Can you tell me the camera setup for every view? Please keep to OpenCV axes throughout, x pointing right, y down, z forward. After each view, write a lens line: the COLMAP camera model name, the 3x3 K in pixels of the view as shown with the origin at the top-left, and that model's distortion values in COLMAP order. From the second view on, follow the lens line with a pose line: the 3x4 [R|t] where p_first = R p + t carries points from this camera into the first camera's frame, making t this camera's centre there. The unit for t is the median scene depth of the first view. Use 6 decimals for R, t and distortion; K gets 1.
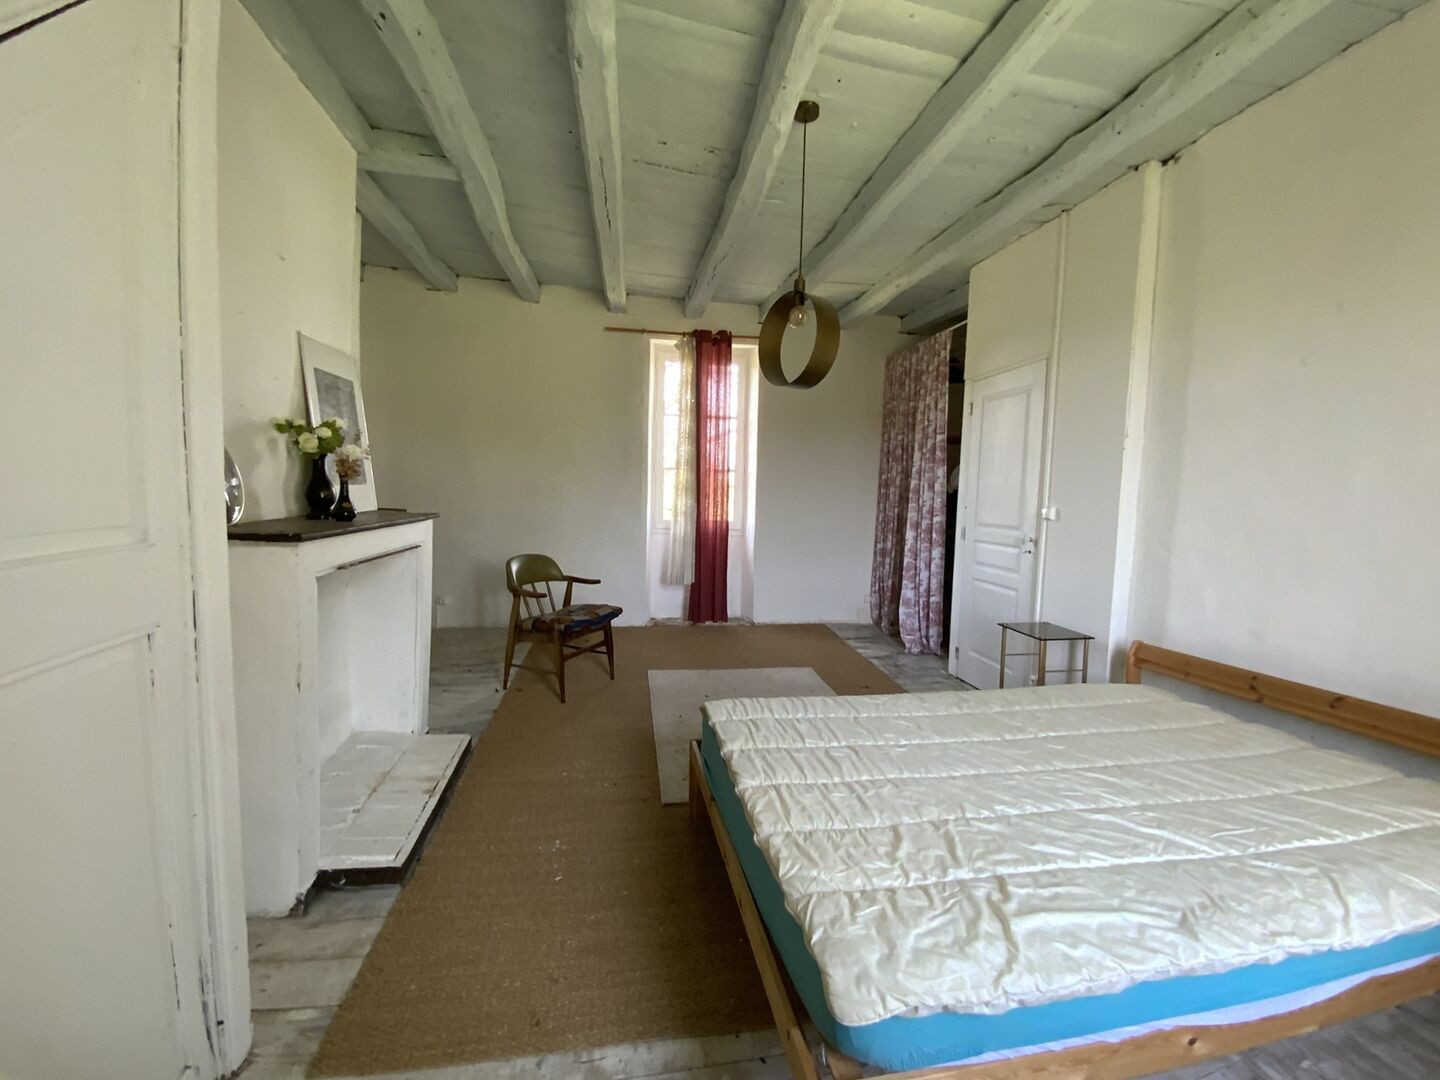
lens RADIAL K [[591.3, 0, 727.2], [0, 591.3, 536.4], [0, 0, 1]] dist [-0.010975, -0.003611]
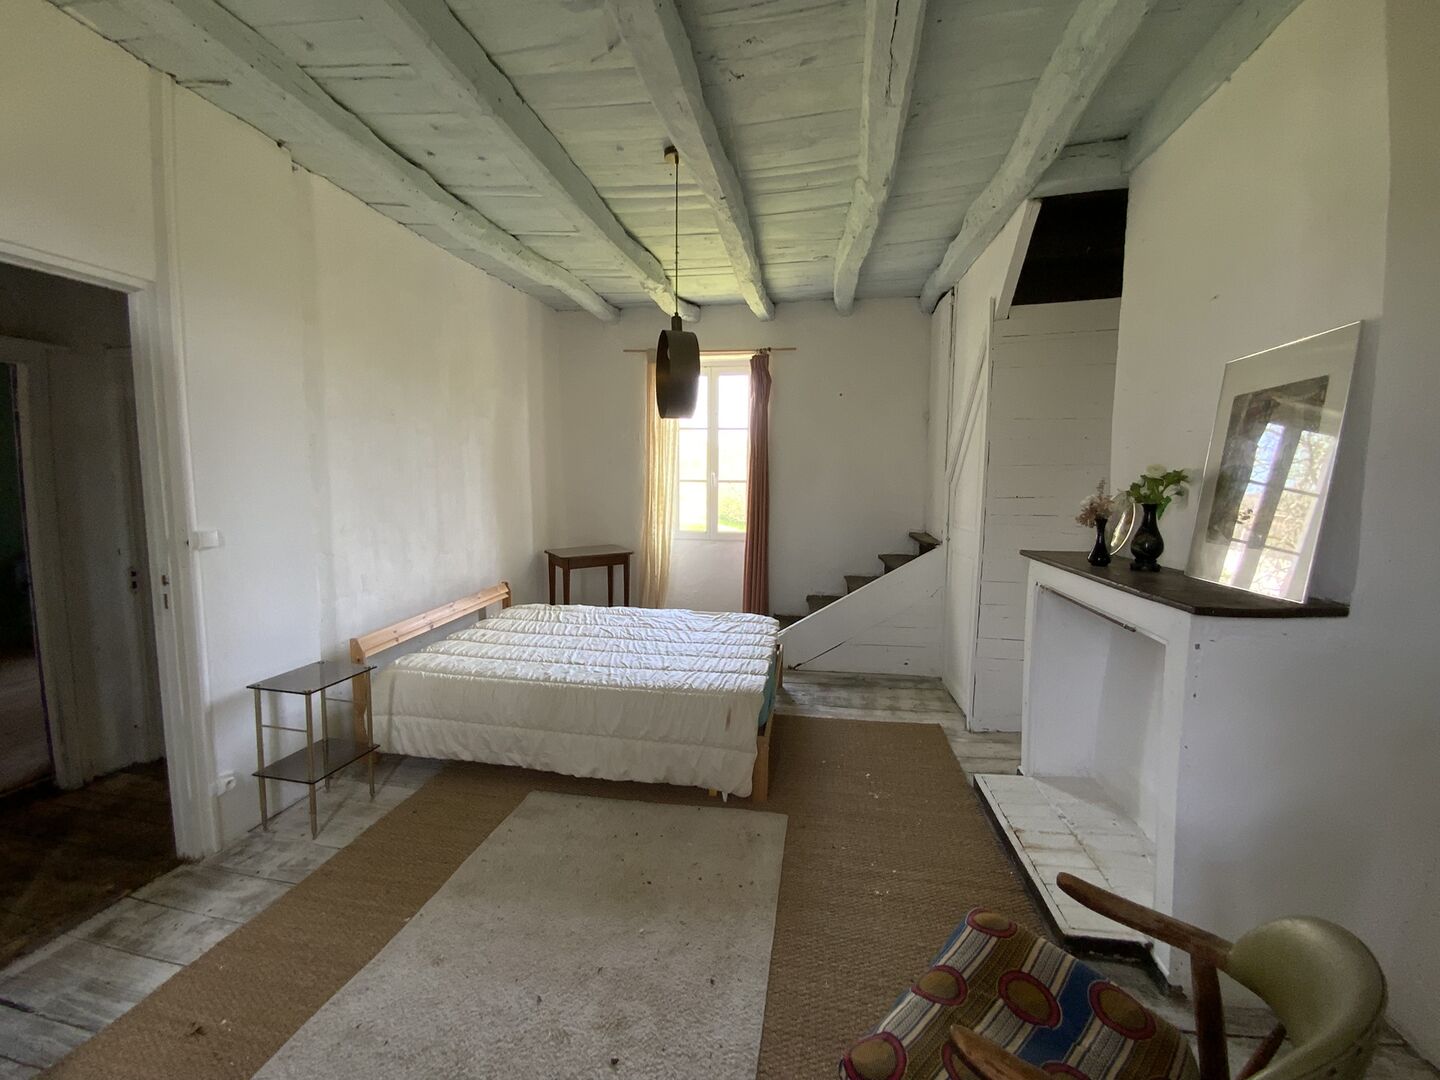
lens RADIAL K [[591.3, 0, 725.7], [0, 591.3, 537.8], [0, 0, 1]] dist [-0.010975, -0.003611]
pose [[-0.943717, -0.067250, 0.323844, -0.326858], [-0.010807, 0.984858, 0.173027, -0.231838], [-0.330576, 0.159789, -0.930154, 2.025331]]
